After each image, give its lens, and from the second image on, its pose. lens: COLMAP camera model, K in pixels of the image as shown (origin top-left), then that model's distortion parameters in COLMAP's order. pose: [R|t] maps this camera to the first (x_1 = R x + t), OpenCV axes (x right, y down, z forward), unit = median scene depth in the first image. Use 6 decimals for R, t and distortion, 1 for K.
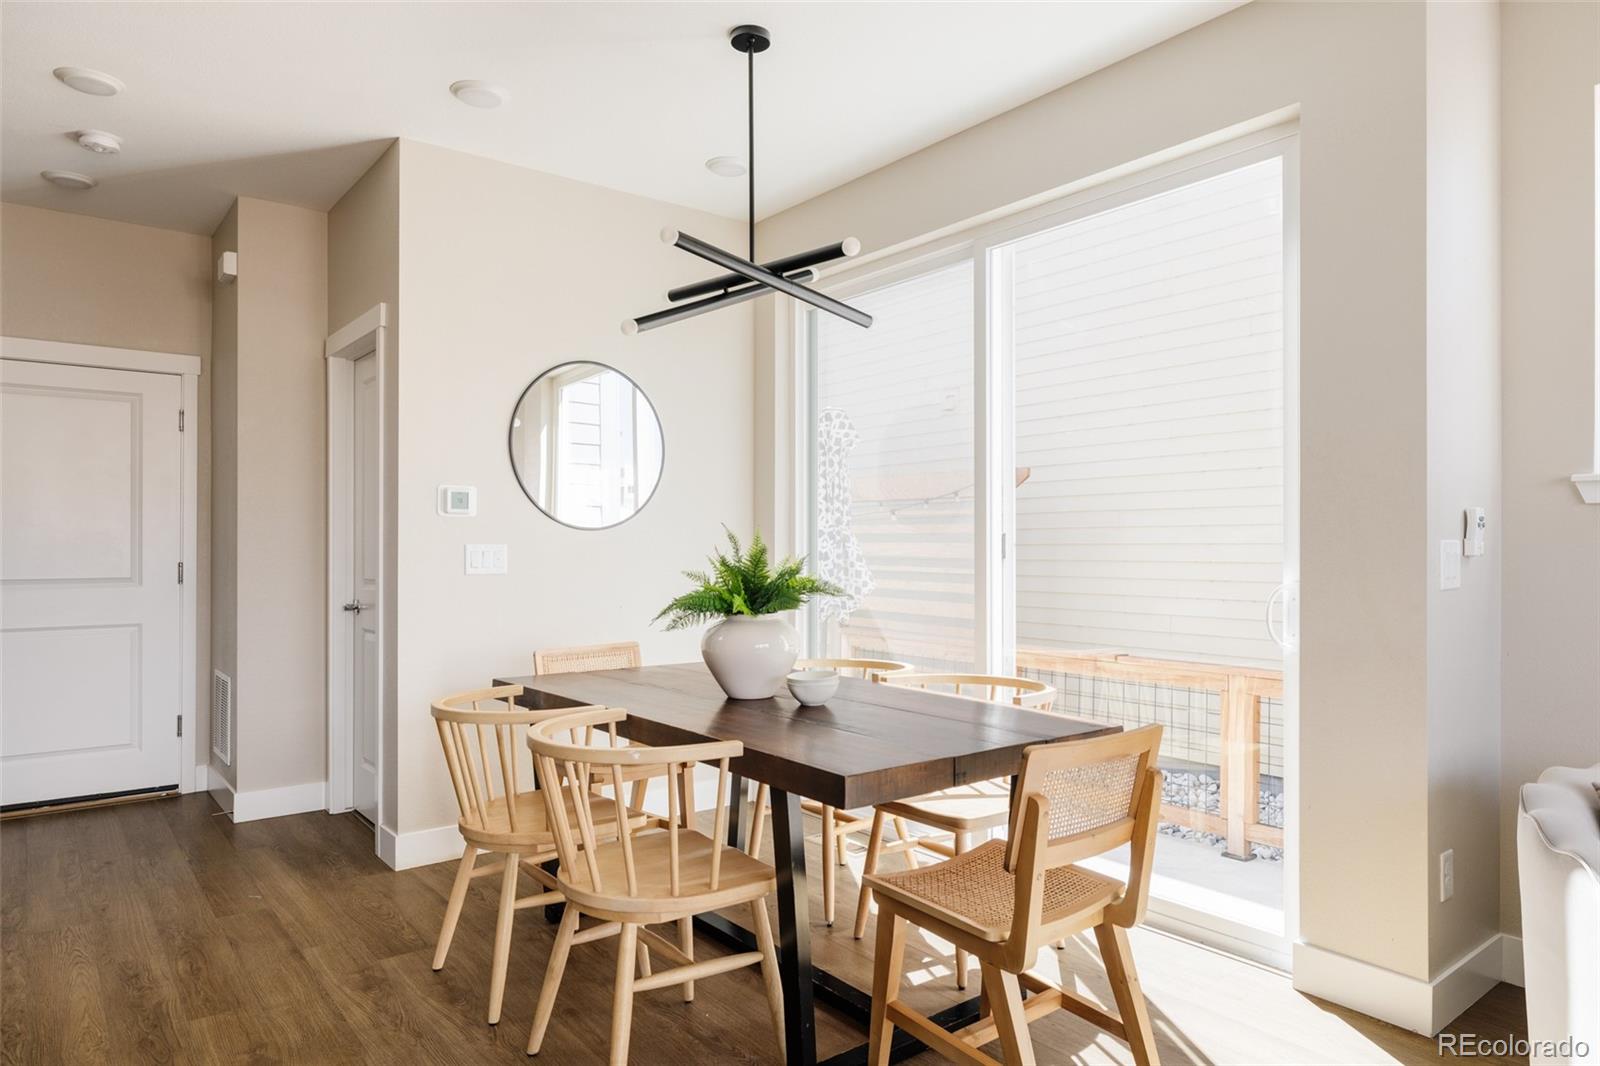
lens RADIAL K [[992.3, 0, 792.6], [0, 992.3, 544.4], [0, 0, 1]] dist [0.008162, 0.000151]
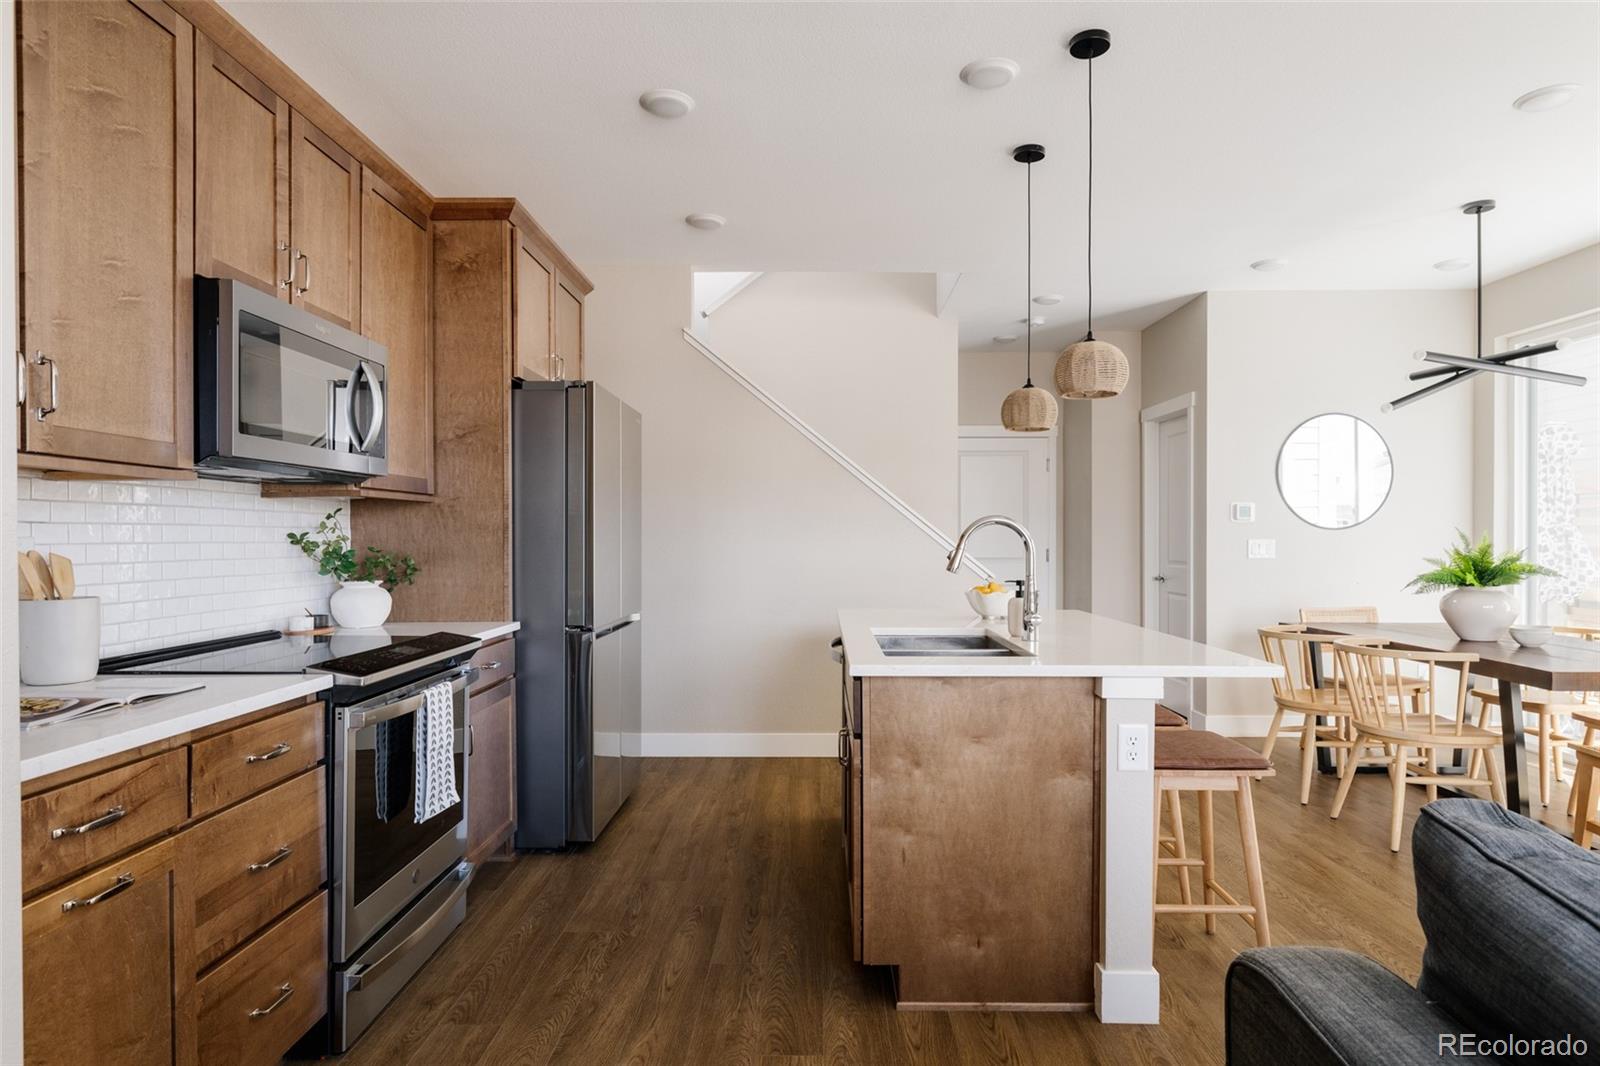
lens RADIAL K [[905.9, 0, 800.4], [0, 905.9, 539.0], [0, 0, 1]] dist [0.008380, -0.002906]
pose [[0.790498, 0.001791, -0.612462, -0.009894], [0.001919, 0.999984, 0.005401, -0.012600], [0.612461, -0.005445, 0.790482, -0.729169]]
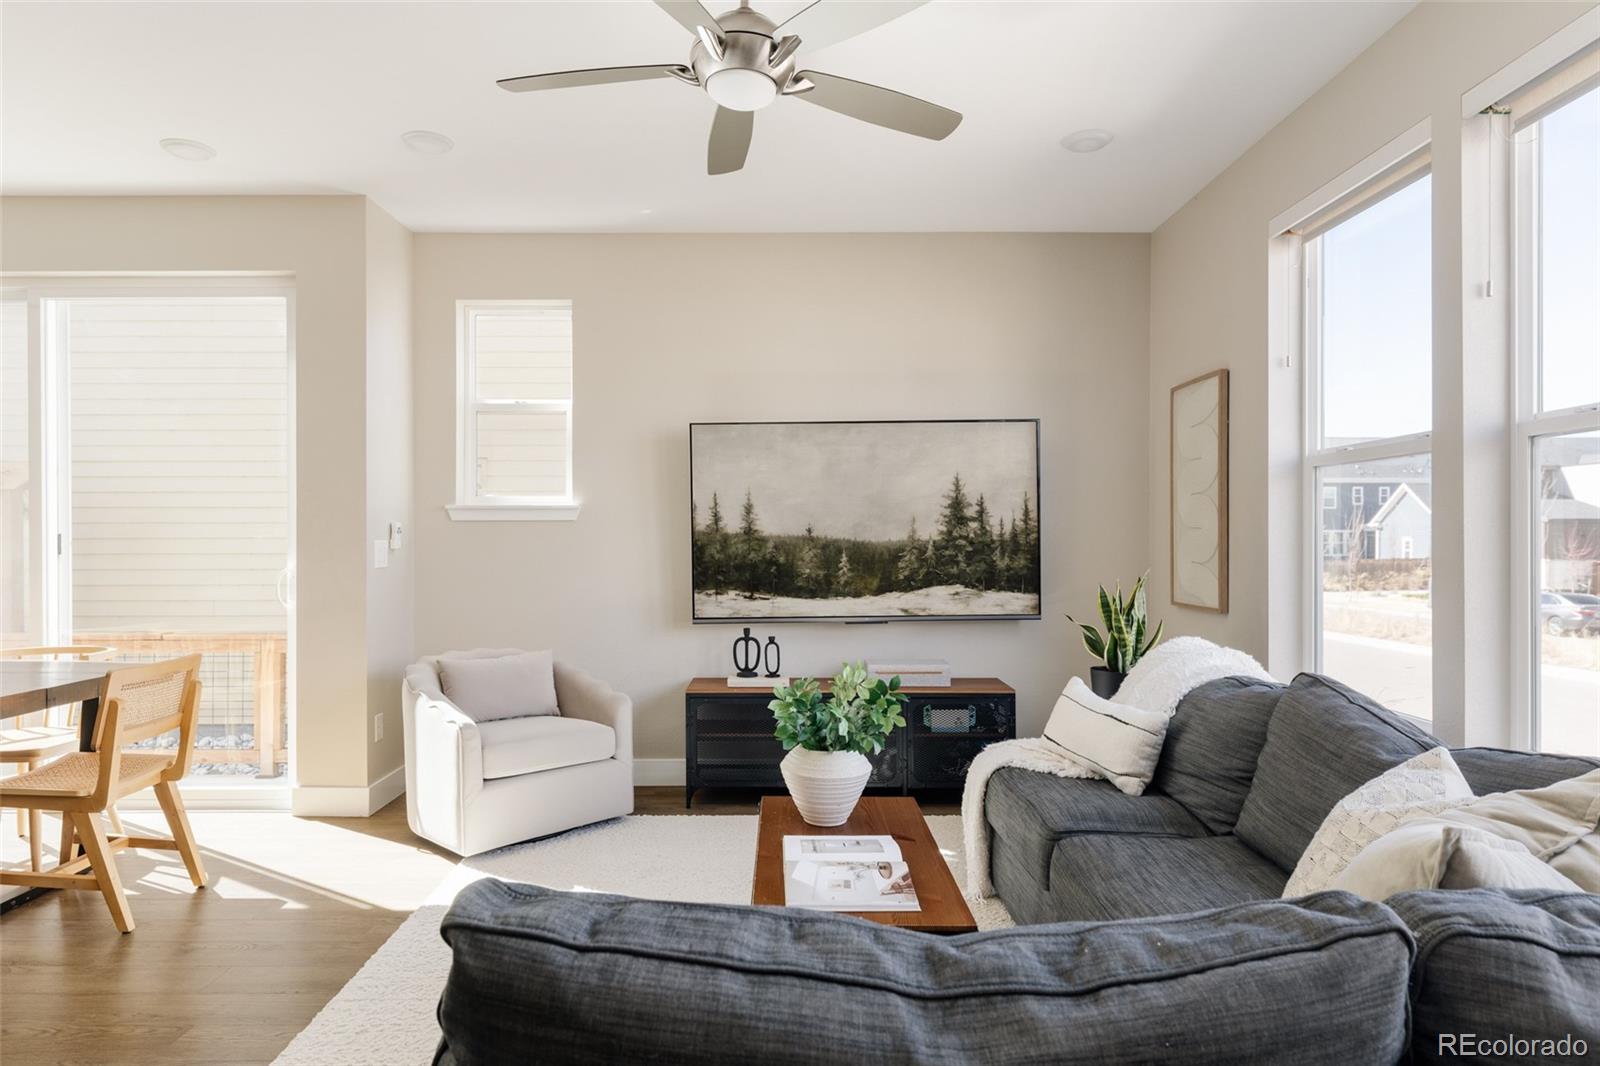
lens RADIAL K [[905.9, 0, 775.8], [0, 905.9, 538.2], [0, 0, 1]] dist [0.008380, -0.002906]
pose [[0.609706, -0.002869, 0.792623, -0.186269], [-0.000342, 0.999992, 0.003883, -0.013581], [-0.792628, -0.002639, 0.609700, -0.519286]]
